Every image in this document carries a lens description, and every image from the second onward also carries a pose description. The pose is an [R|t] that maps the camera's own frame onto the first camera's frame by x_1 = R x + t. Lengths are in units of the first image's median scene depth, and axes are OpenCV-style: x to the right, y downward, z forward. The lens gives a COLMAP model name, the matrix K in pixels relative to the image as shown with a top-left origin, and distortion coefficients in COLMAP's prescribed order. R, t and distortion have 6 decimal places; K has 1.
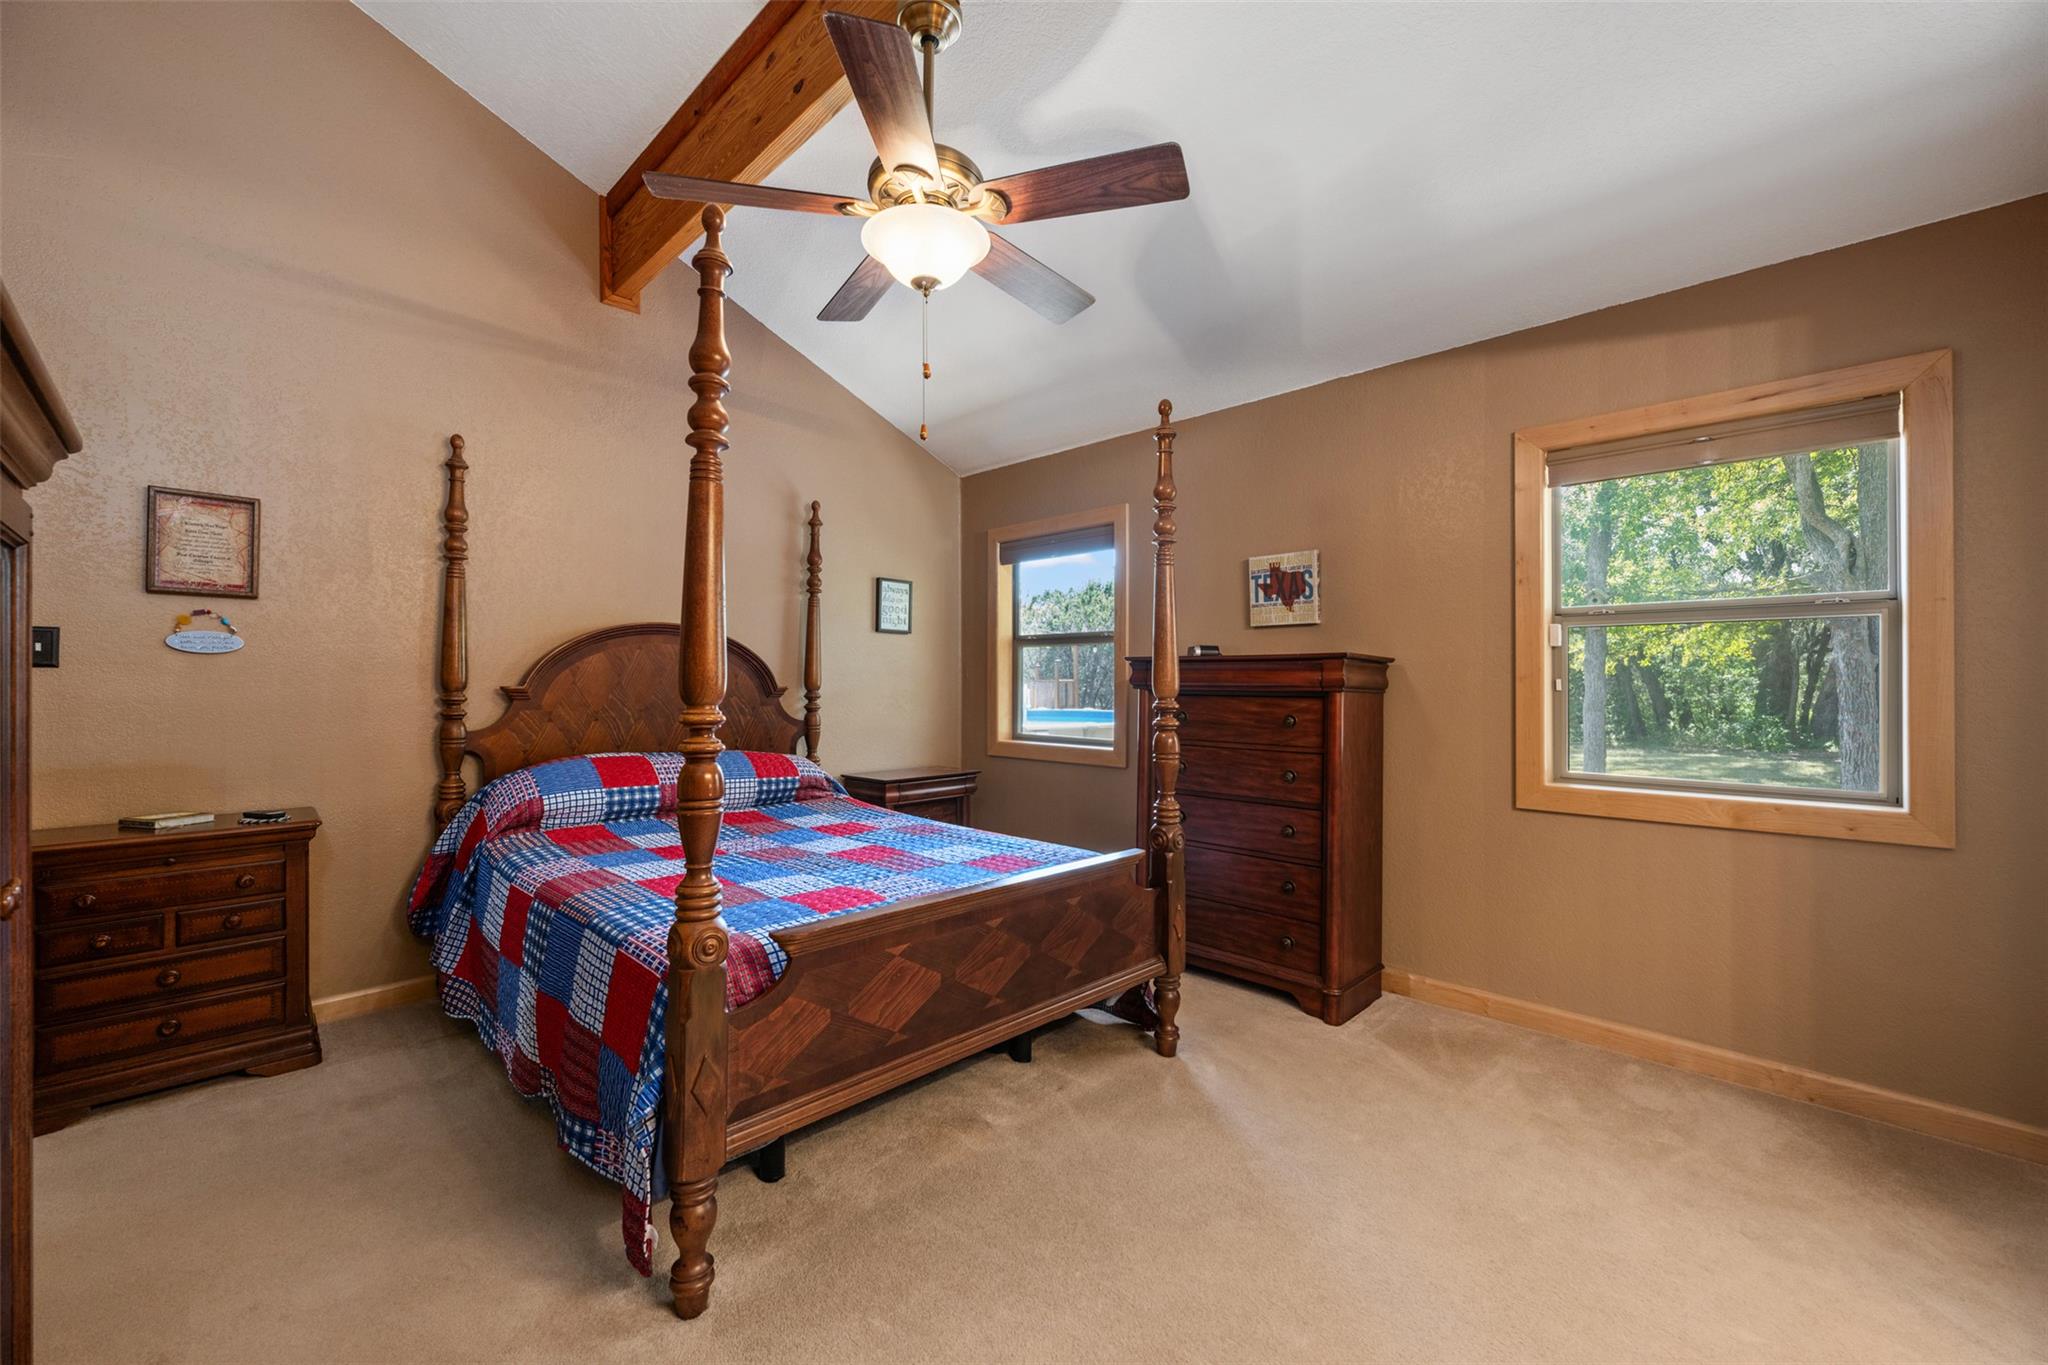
lens RADIAL K [[796.0, 0, 1022.5], [0, 796.0, 683.5], [0, 0, 1]] dist [-0.000828, -0.000004]
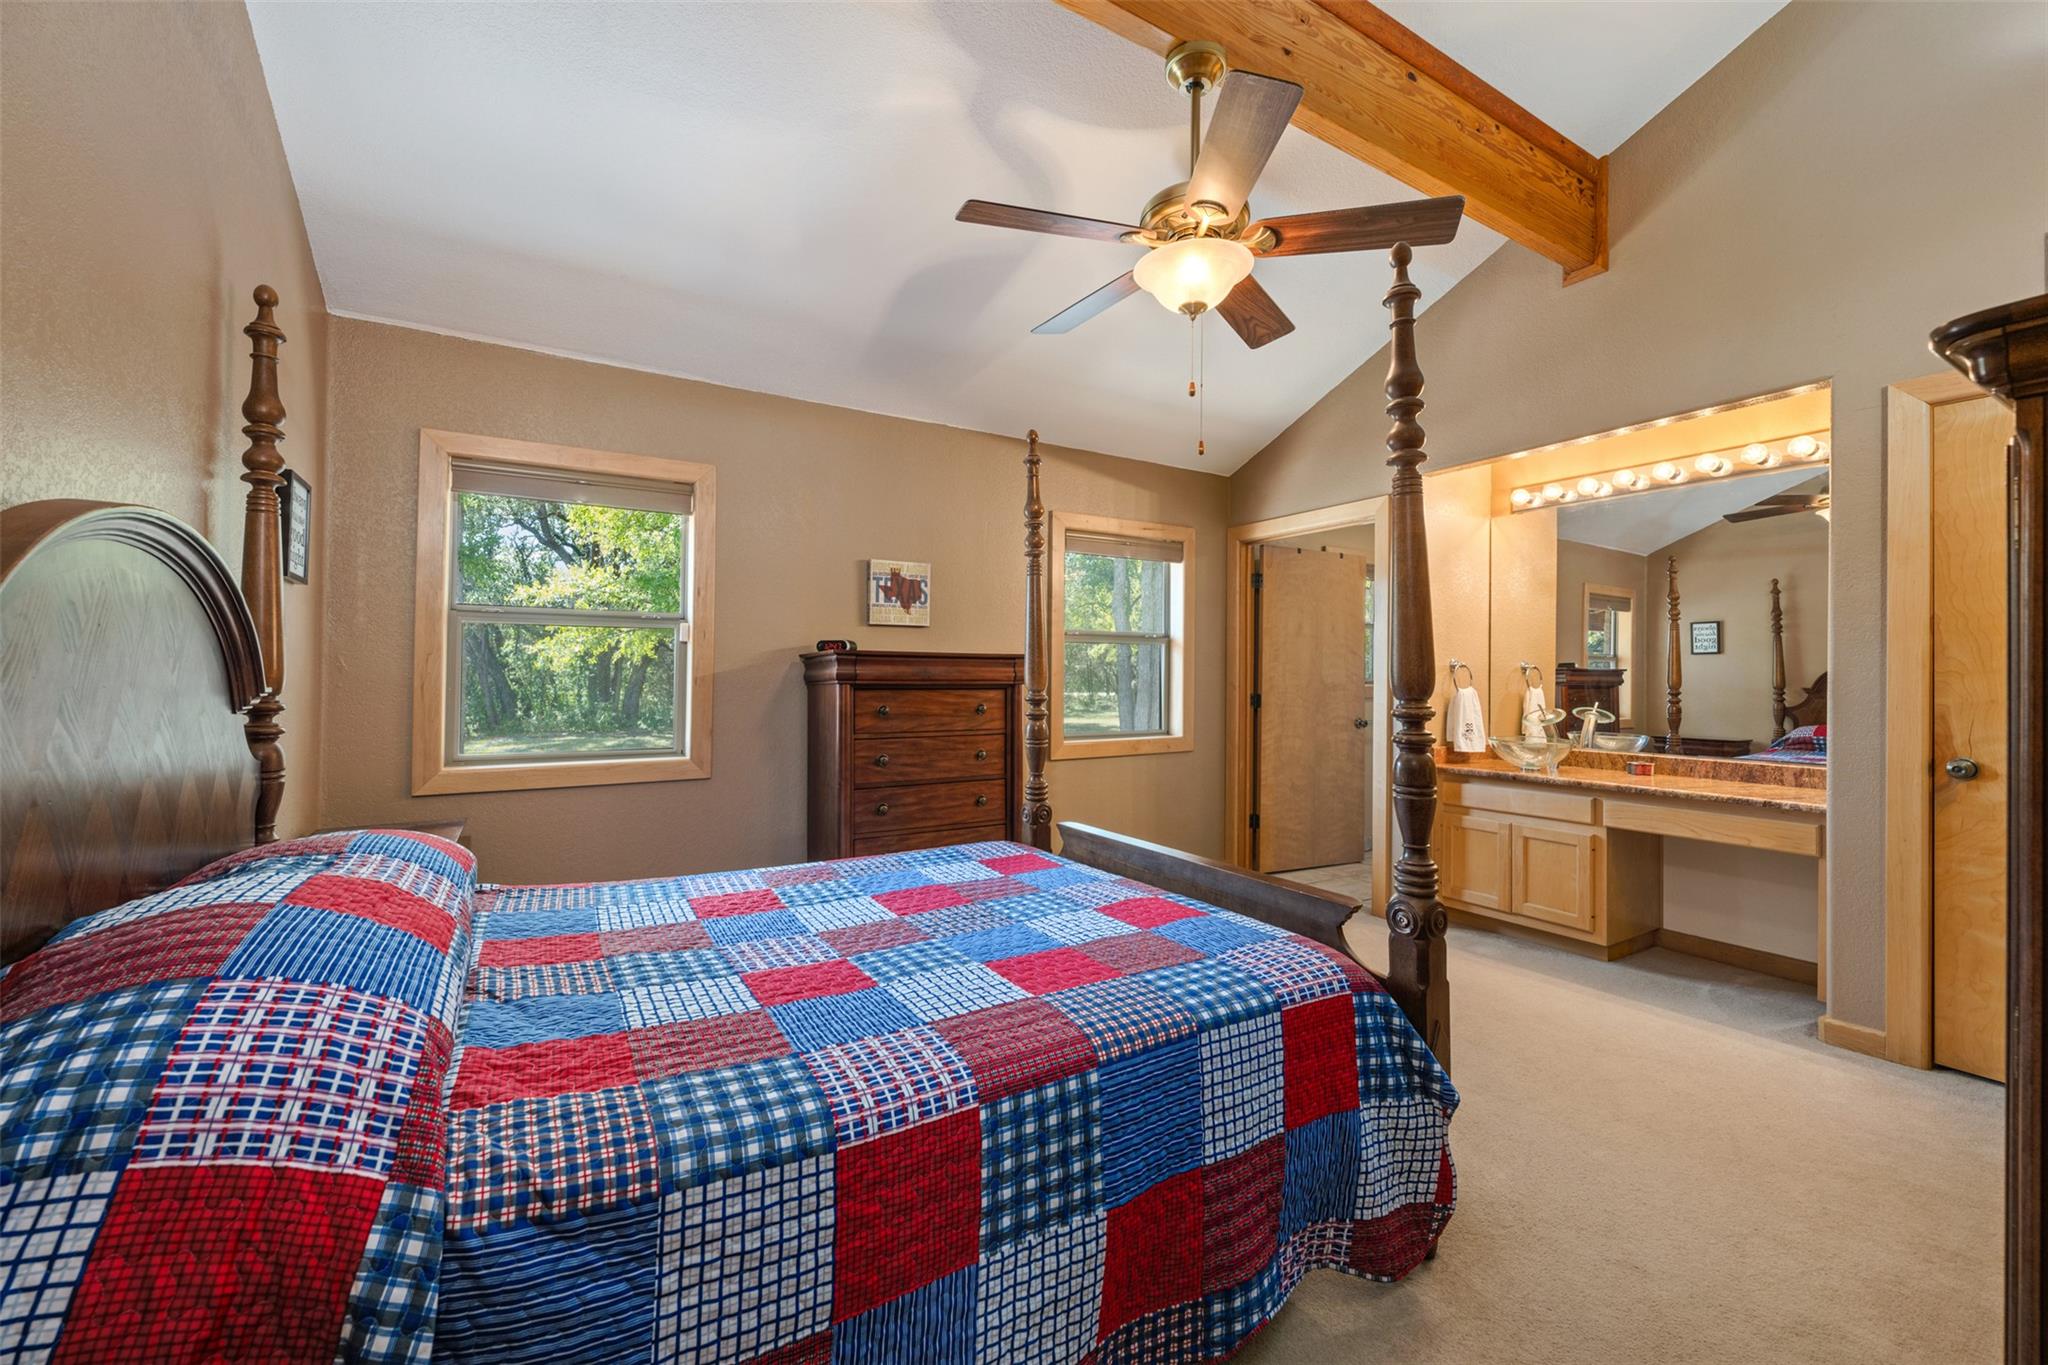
lens RADIAL K [[796.0, 0, 1022.7], [0, 796.0, 675.9], [0, 0, 1]] dist [-0.000828, -0.000004]
pose [[0.258670, 0.001576, 0.965965, -0.713147], [-0.001779, 0.999998, -0.001155, -0.001571], [-0.965964, -0.001420, 0.258672, 0.550922]]
